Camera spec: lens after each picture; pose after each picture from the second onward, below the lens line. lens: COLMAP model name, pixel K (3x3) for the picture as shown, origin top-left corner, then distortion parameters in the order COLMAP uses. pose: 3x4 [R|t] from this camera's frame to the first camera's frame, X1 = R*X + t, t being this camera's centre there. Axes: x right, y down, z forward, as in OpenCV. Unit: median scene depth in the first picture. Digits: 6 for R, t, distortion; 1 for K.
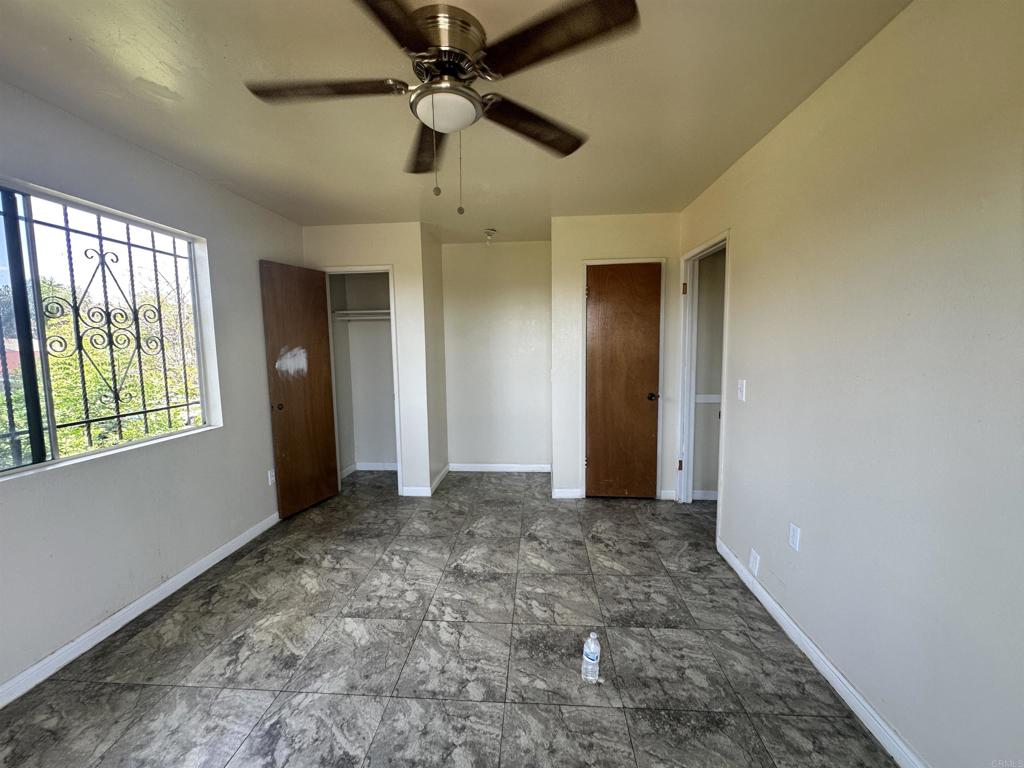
lens RADIAL K [[408.1, 0, 512.0], [0, 408.1, 384.0], [0, 0, 1]] dist [-0.003642, 0.000279]
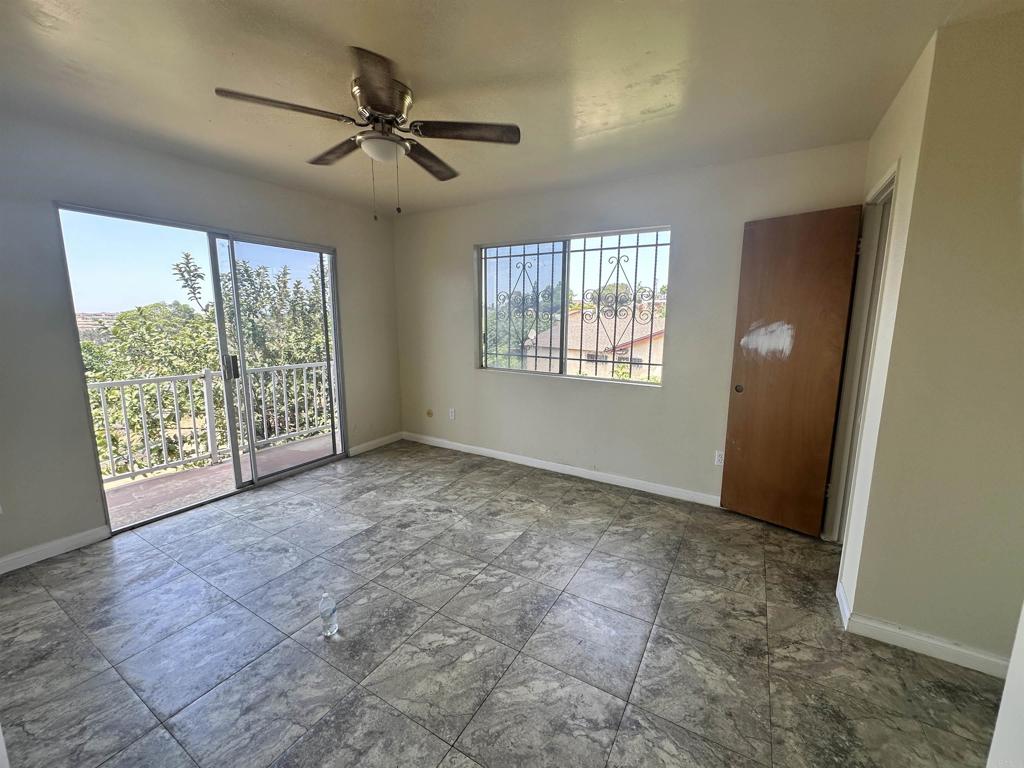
lens RADIAL K [[410.3, 0, 510.4], [0, 410.3, 383.2], [0, 0, 1]] dist [-0.002475, -0.000066]
pose [[-0.448786, 0.150332, -0.880904, 0.620868], [-0.093049, 0.972529, 0.213374, -0.140422], [0.888782, 0.177727, -0.422470, 1.316765]]
